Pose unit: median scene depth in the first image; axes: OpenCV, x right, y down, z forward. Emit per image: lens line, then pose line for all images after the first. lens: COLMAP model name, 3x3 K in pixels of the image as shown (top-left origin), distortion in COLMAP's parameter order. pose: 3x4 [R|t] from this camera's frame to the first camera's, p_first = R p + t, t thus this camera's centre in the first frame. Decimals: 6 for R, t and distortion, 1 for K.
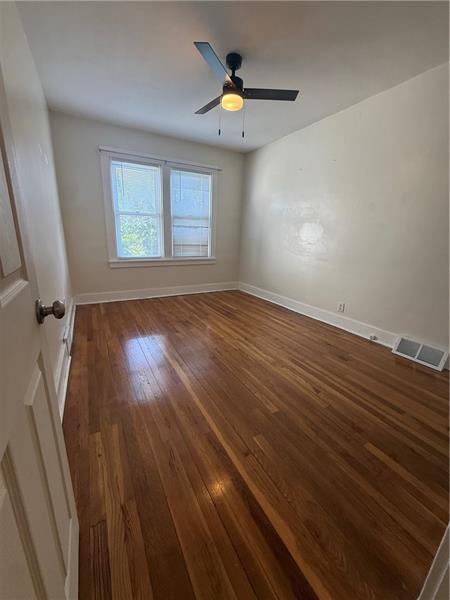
lens RADIAL K [[247.3, 0, 222.4], [0, 247.3, 302.7], [0, 0, 1]] dist [-0.003868, 0.001167]
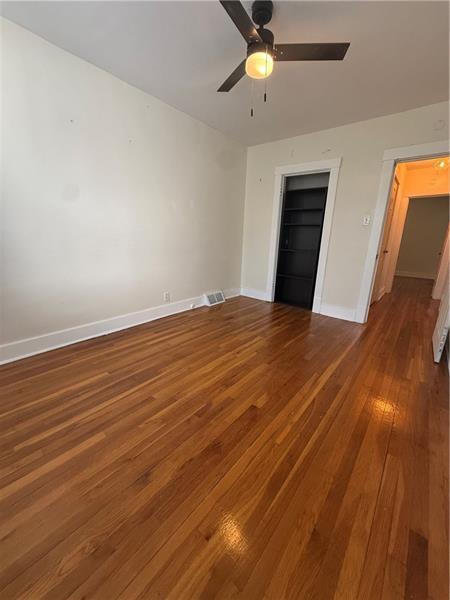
lens RADIAL K [[247.3, 0, 222.1], [0, 247.3, 299.8], [0, 0, 1]] dist [-0.003868, 0.001167]
pose [[-0.387085, -0.275741, 0.879848, -0.558020], [0.204674, 0.904733, 0.373586, -0.319729], [-0.899041, 0.324691, -0.293771, 1.086338]]
